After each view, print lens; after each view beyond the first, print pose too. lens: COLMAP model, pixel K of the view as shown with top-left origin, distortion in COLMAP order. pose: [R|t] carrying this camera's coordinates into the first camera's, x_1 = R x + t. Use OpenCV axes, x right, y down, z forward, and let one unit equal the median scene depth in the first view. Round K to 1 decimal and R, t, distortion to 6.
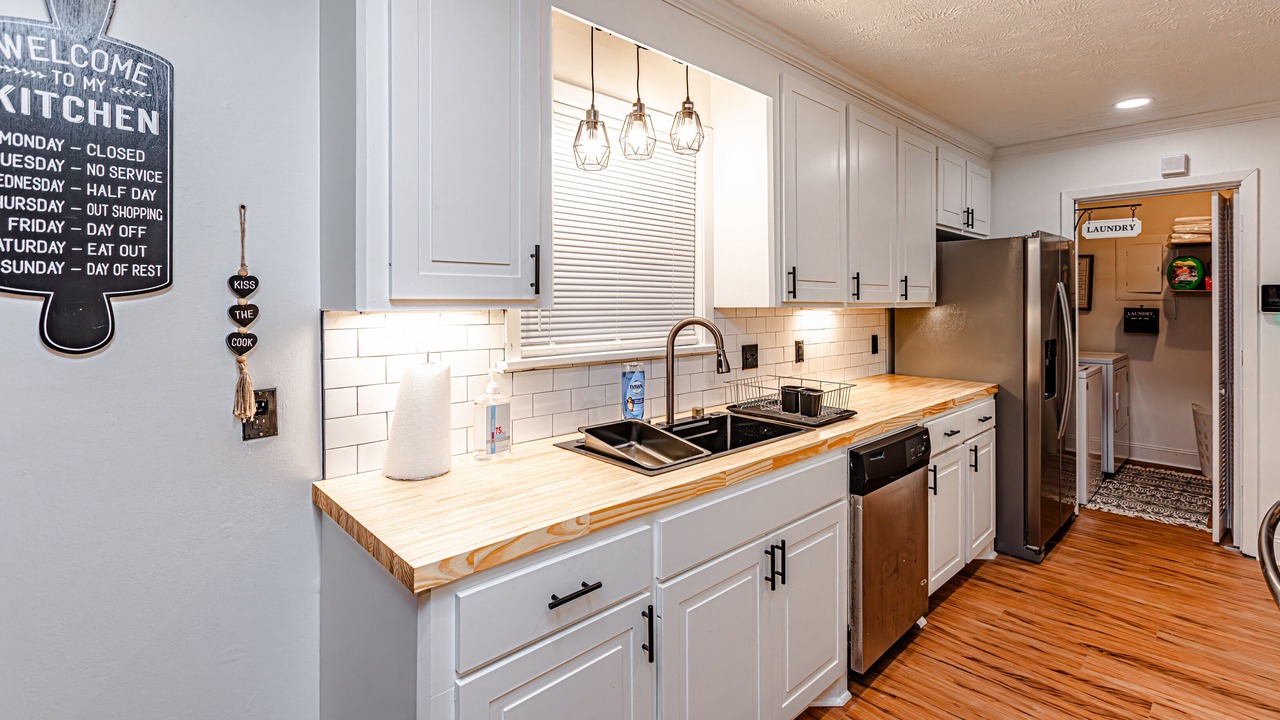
lens RADIAL K [[586.6, 0, 659.6], [0, 586.6, 301.3], [0, 0, 1]] dist [0.000677, 0.000166]
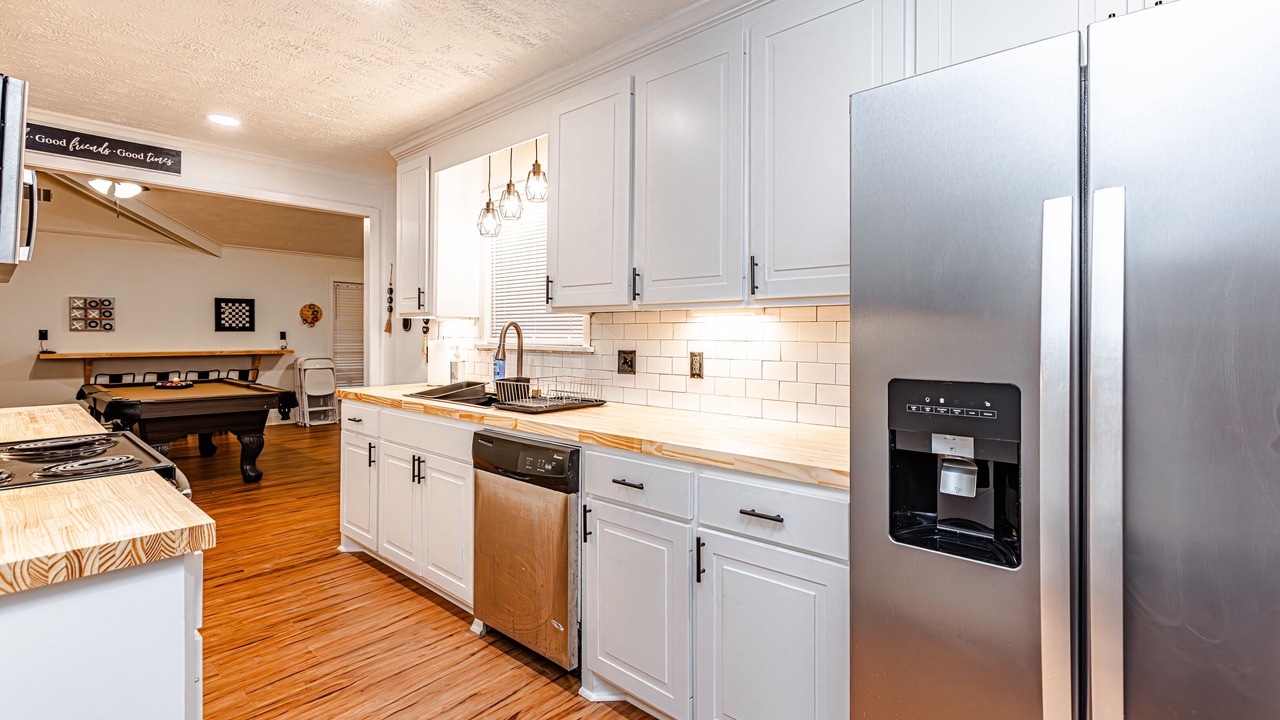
lens RADIAL K [[569.9, 0, 637.7], [0, 569.9, 332.3], [0, 0, 1]] dist [-0.002177, -0.000231]
pose [[0.081612, -0.001163, -0.996664, 1.504943], [-0.003142, 0.999994, -0.001424, 0.057034], [0.996659, 0.003248, 0.081608, 1.217911]]
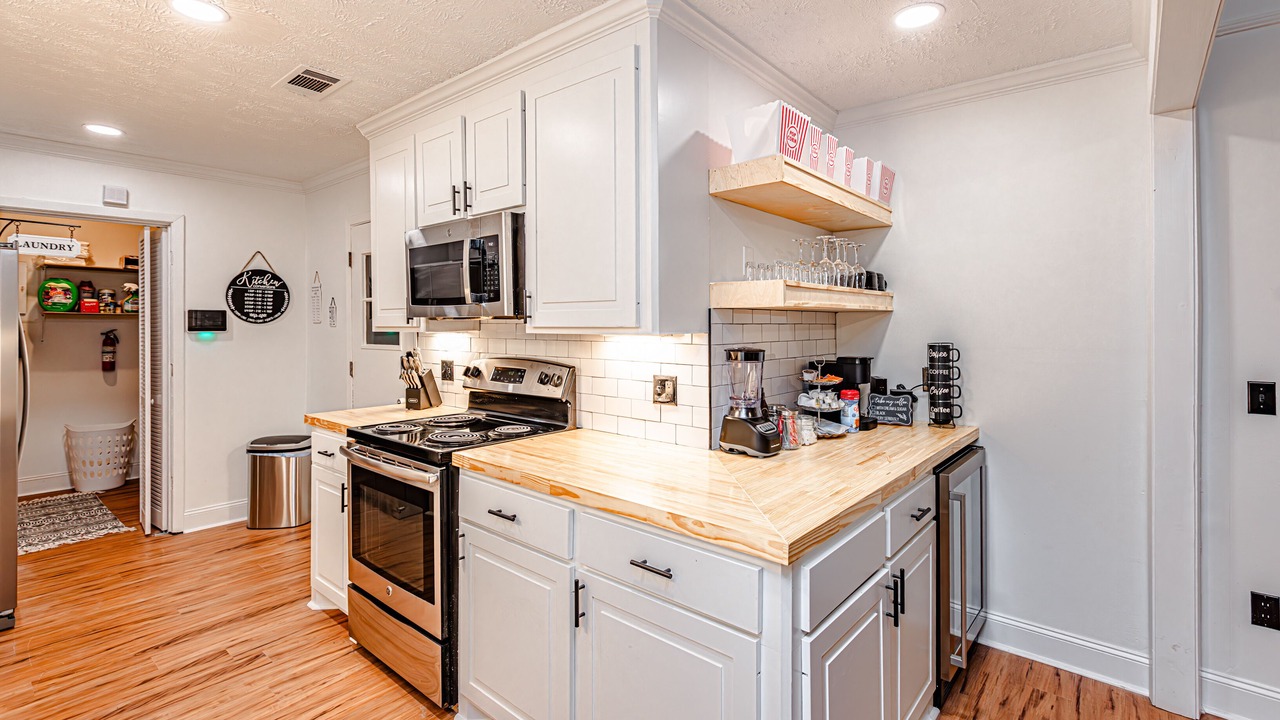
lens RADIAL K [[580.2, 0, 654.8], [0, 580.2, 320.0], [0, 0, 1]] dist [0.001881, 0.000220]
pose [[-0.109882, 0.003960, 0.993937, -0.465509], [0.001792, 0.999991, -0.003786, 0.000210], [-0.993943, 0.001365, -0.109888, 0.236191]]
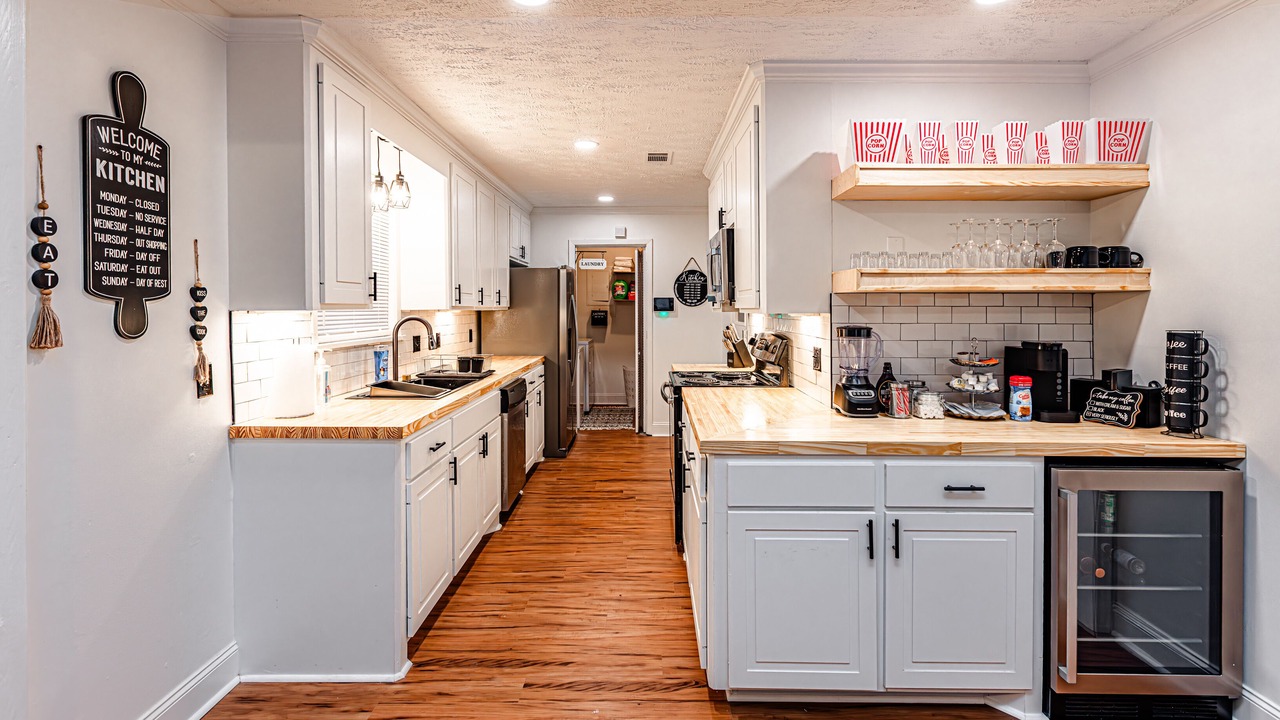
lens RADIAL K [[588.1, 0, 642.4], [0, 588.1, 311.6], [0, 0, 1]] dist [0.002274, 0.000443]
pose [[0.698756, -0.006049, 0.715334, -0.655487], [0.000764, 0.999970, 0.007709, 0.005240], [-0.715360, -0.004840, 0.698740, -0.560471]]
